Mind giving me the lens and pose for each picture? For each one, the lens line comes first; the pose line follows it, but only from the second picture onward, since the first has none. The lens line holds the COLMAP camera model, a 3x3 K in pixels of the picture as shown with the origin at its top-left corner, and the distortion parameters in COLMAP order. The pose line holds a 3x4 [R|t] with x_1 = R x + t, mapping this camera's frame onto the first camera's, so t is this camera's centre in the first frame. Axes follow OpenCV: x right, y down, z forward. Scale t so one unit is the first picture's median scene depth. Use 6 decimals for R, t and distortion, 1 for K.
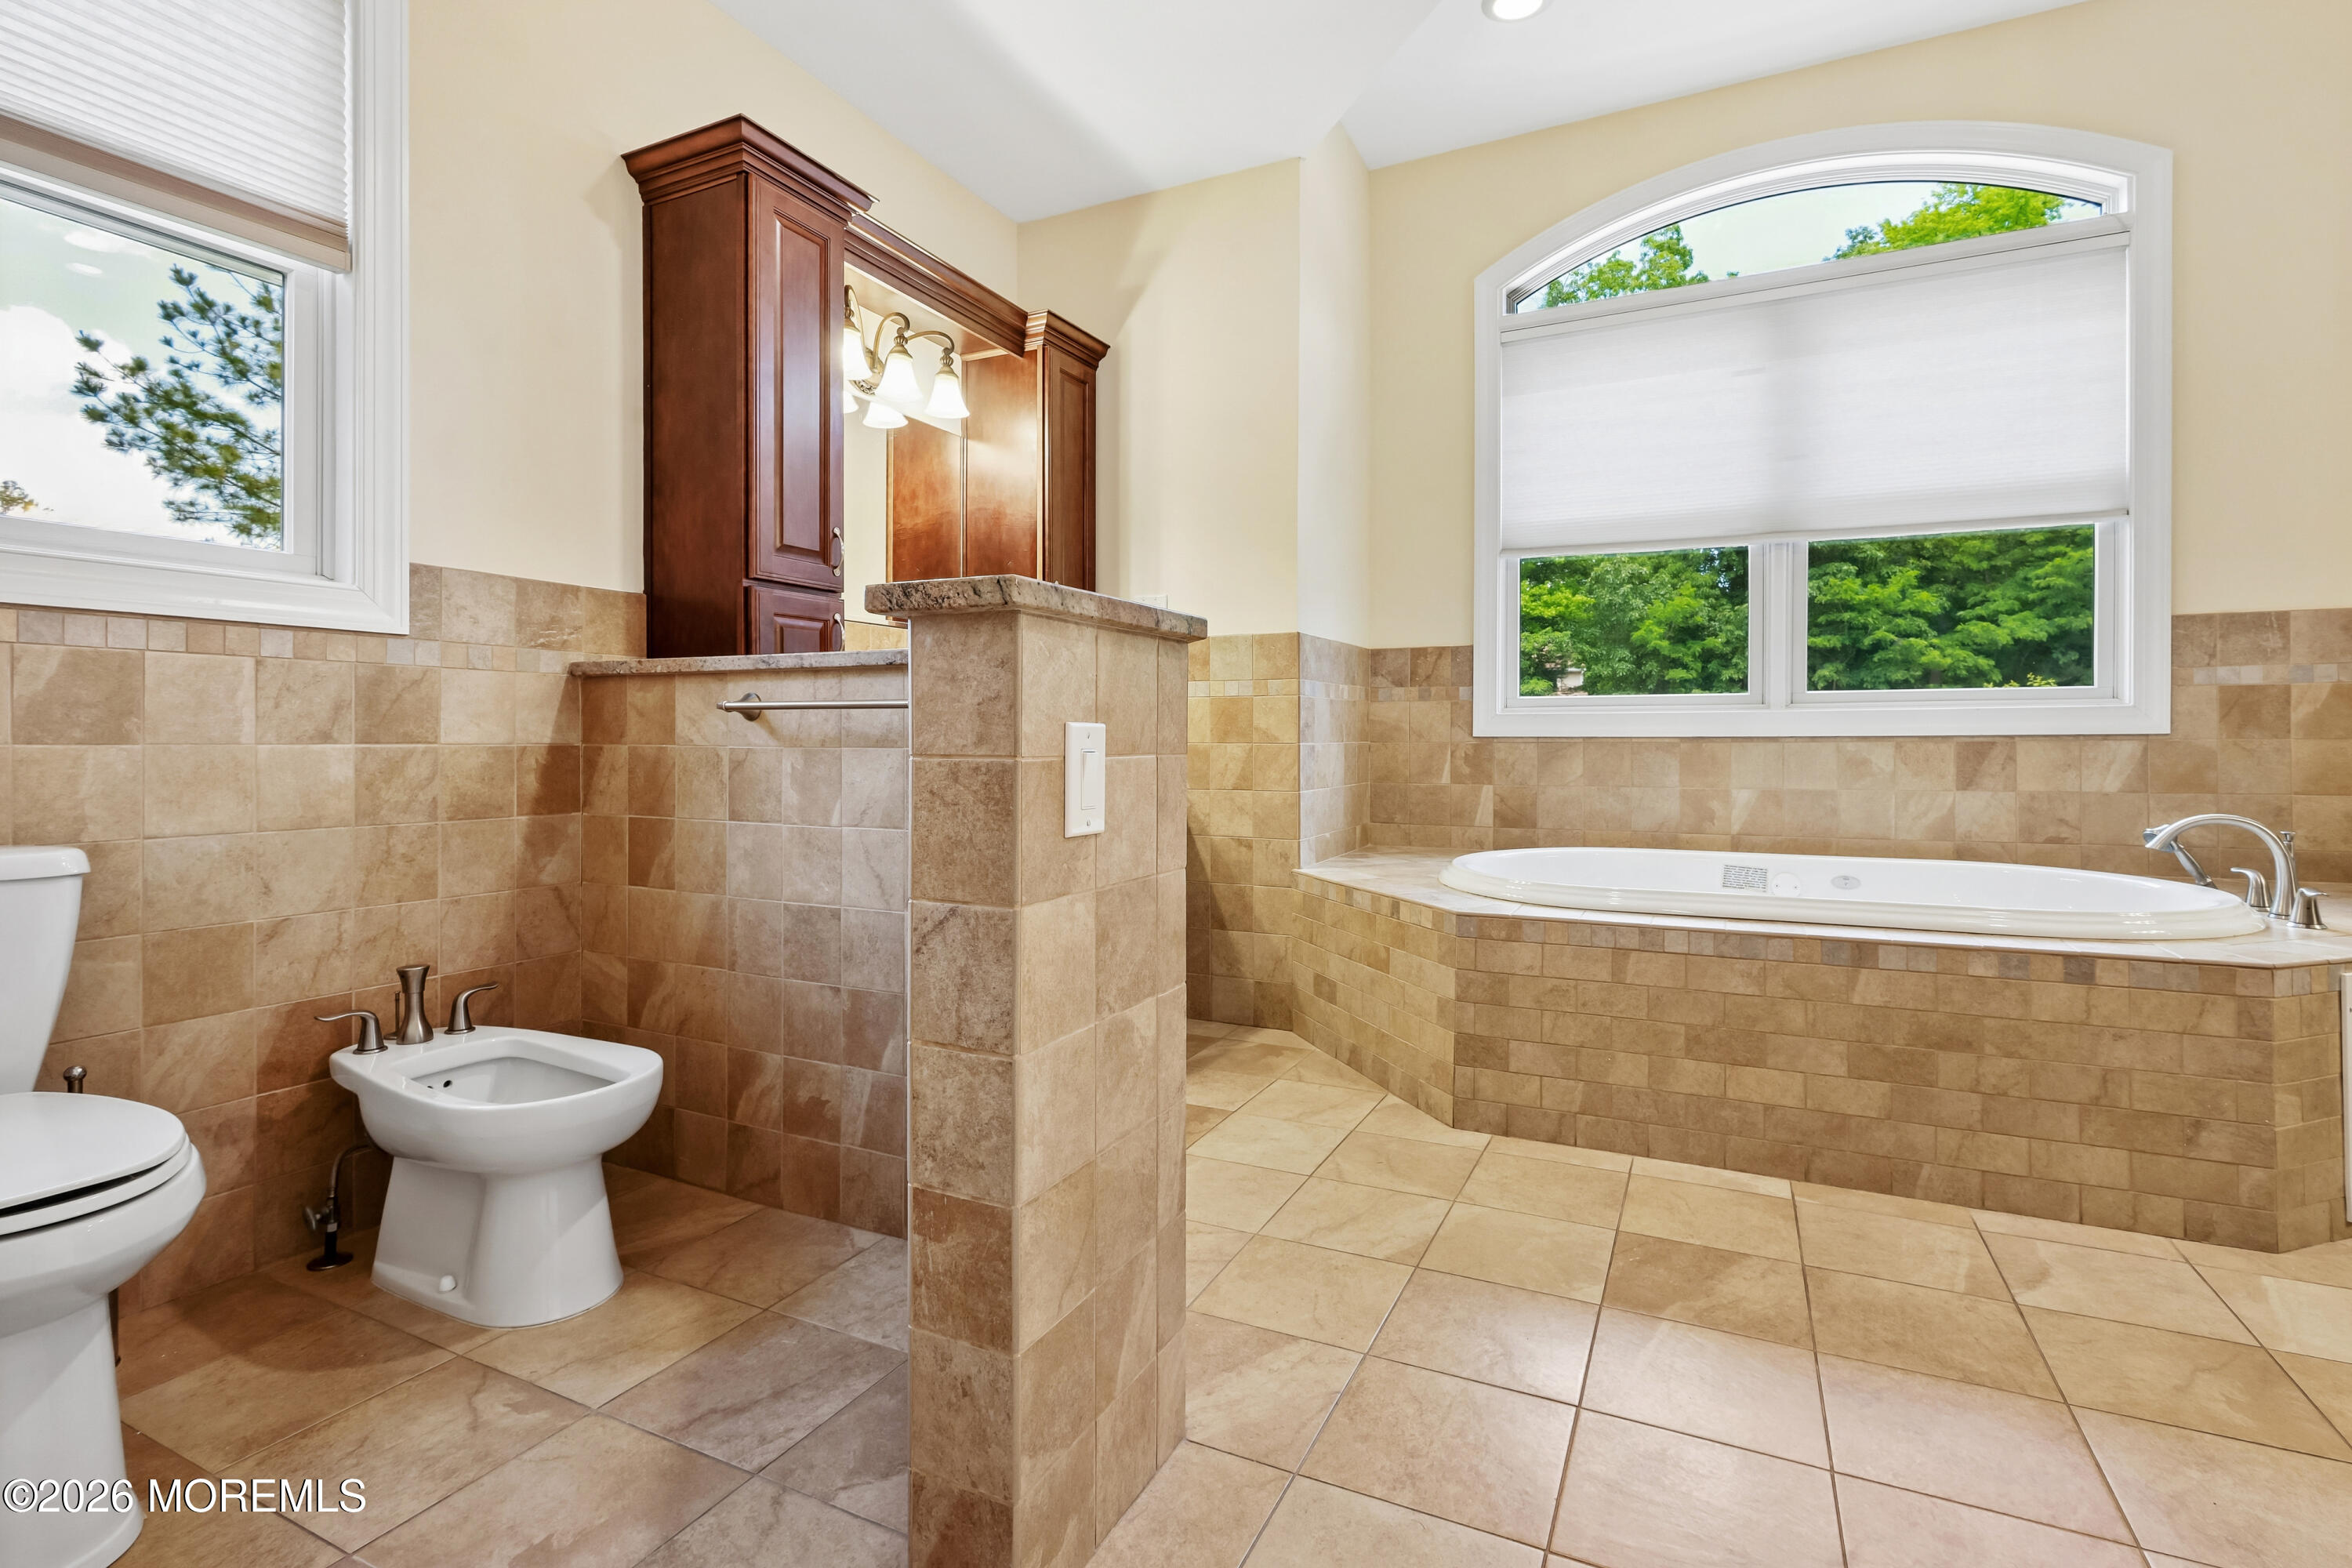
lens RADIAL K [[1102.4, 0, 1178.1], [0, 1102.4, 764.2], [0, 0, 1]] dist [-0.003985, -0.000306]
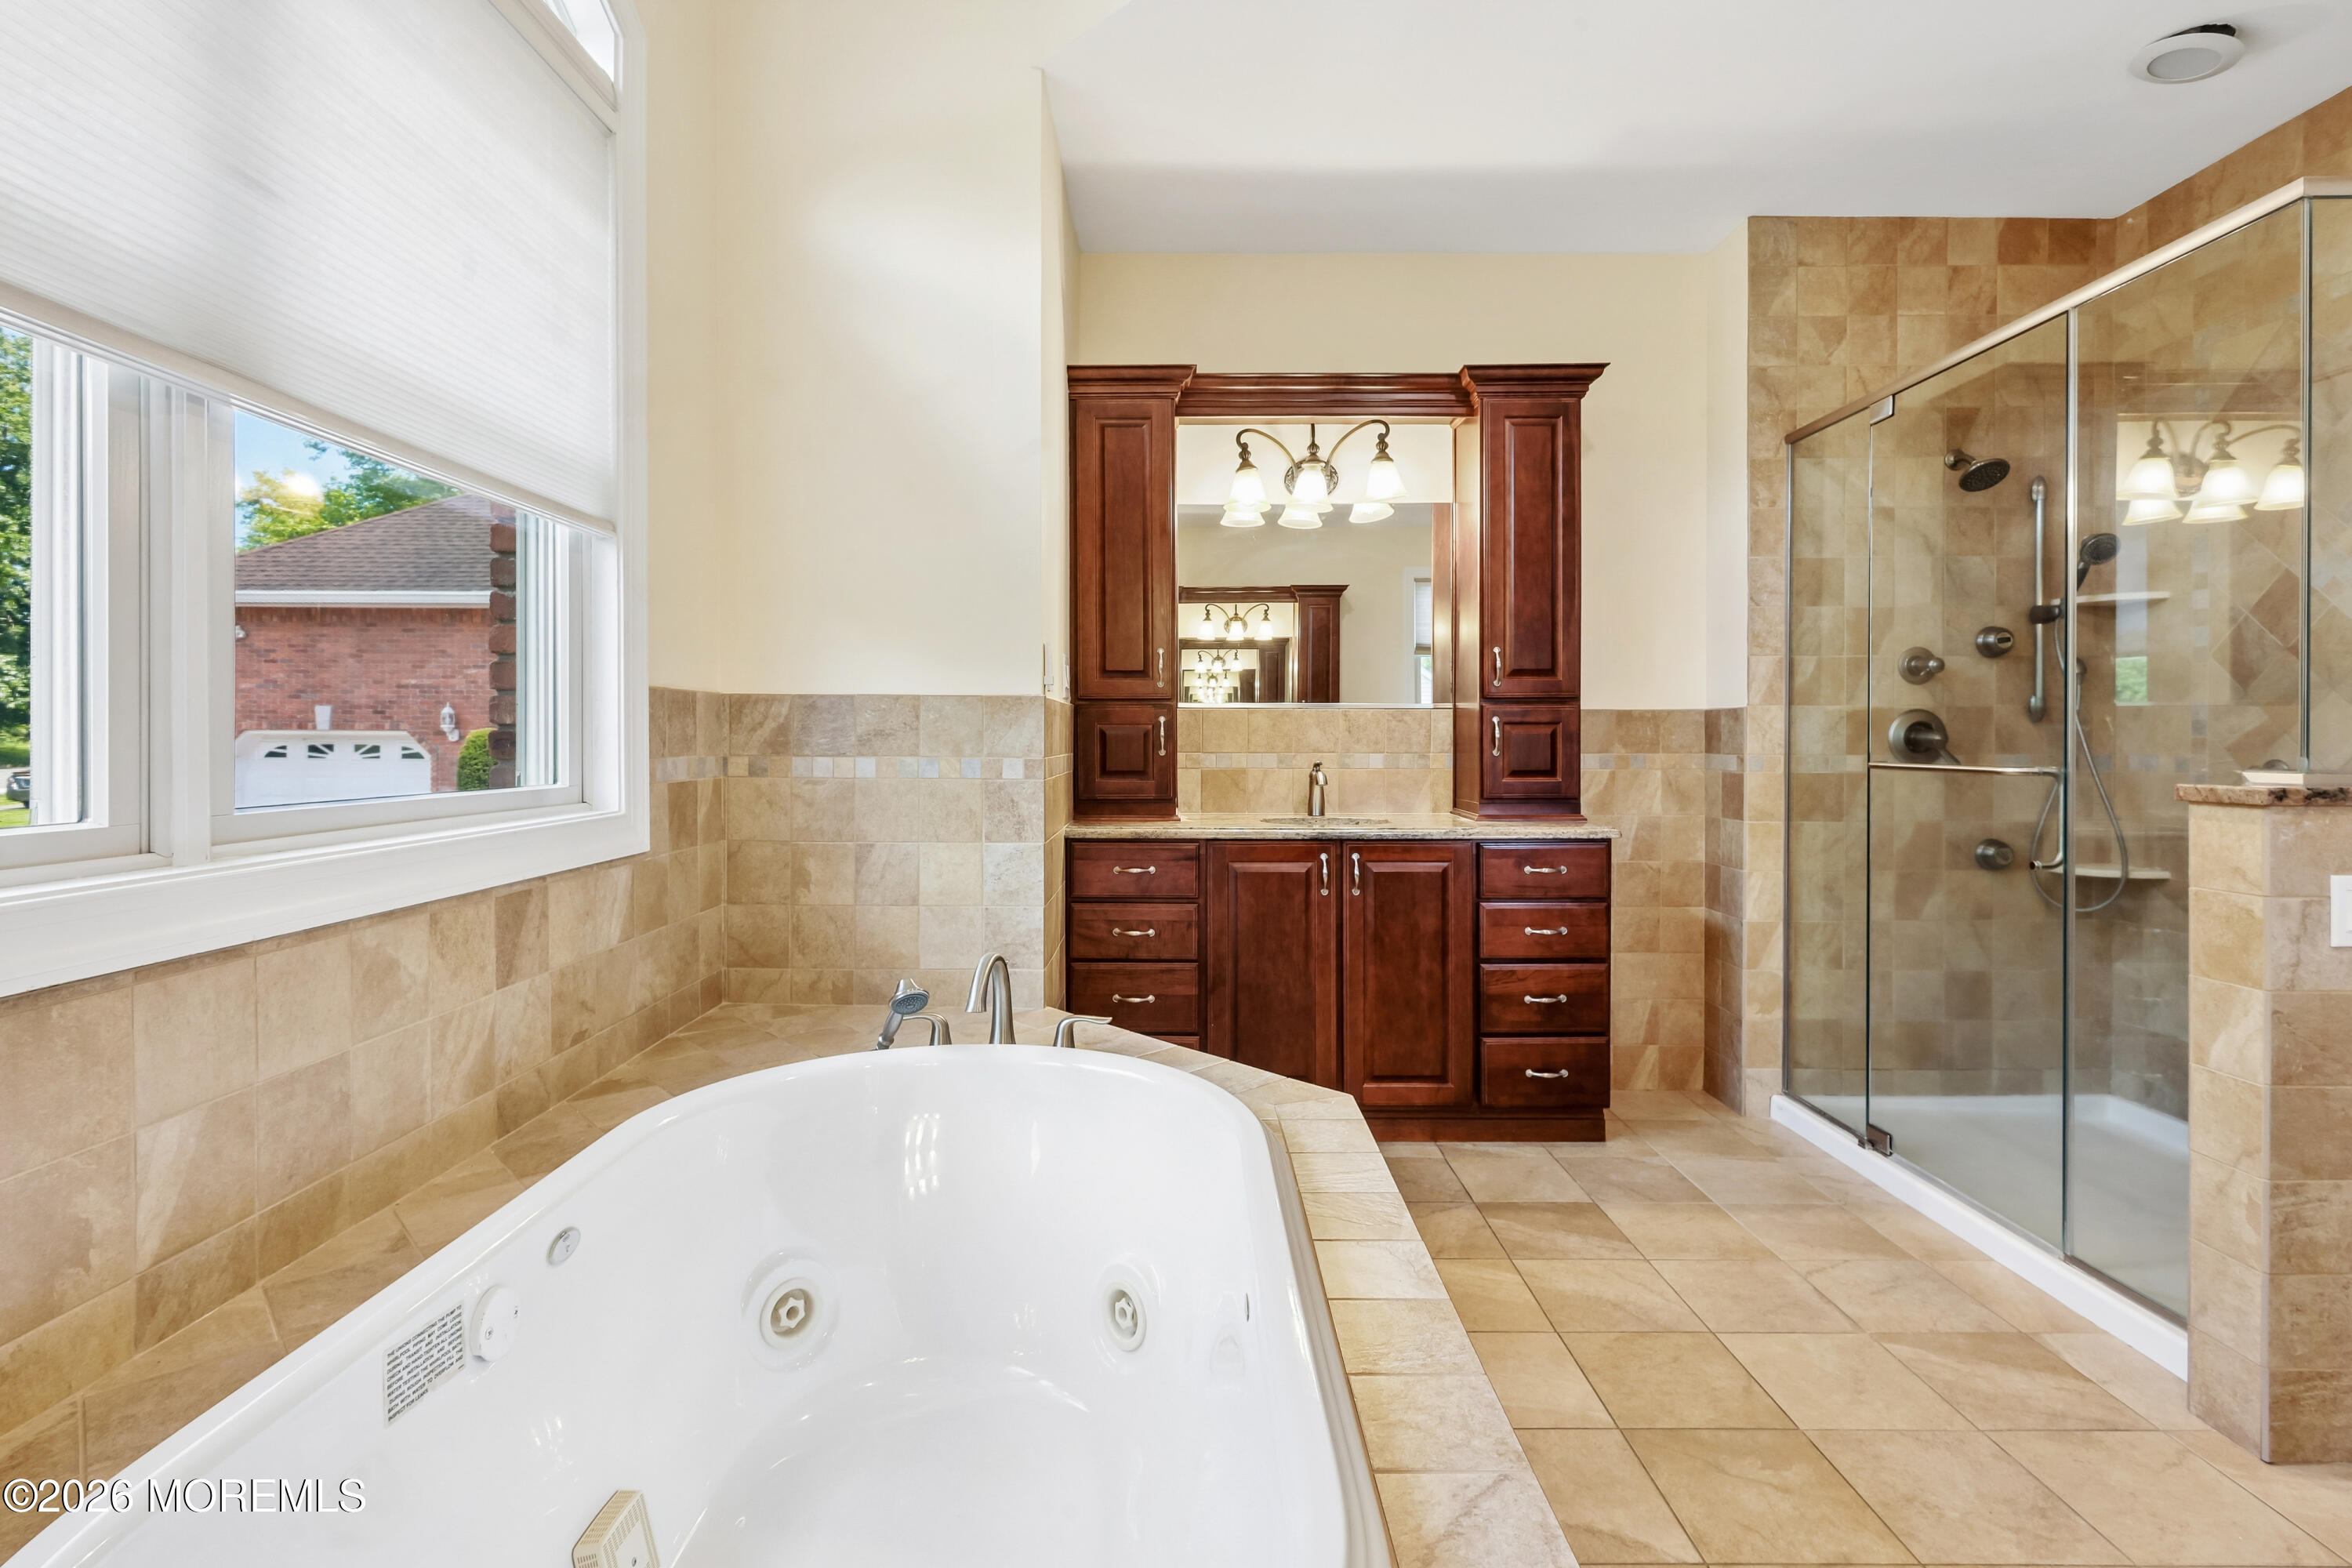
lens RADIAL K [[1102.4, 0, 1184.2], [0, 1102.4, 742.0], [0, 0, 1]] dist [-0.003985, -0.000306]
pose [[-0.449181, -0.005427, 0.893424, 0.090497], [0.014214, 0.999812, 0.013219, -0.095139], [-0.893328, 0.018637, -0.449020, 0.924223]]
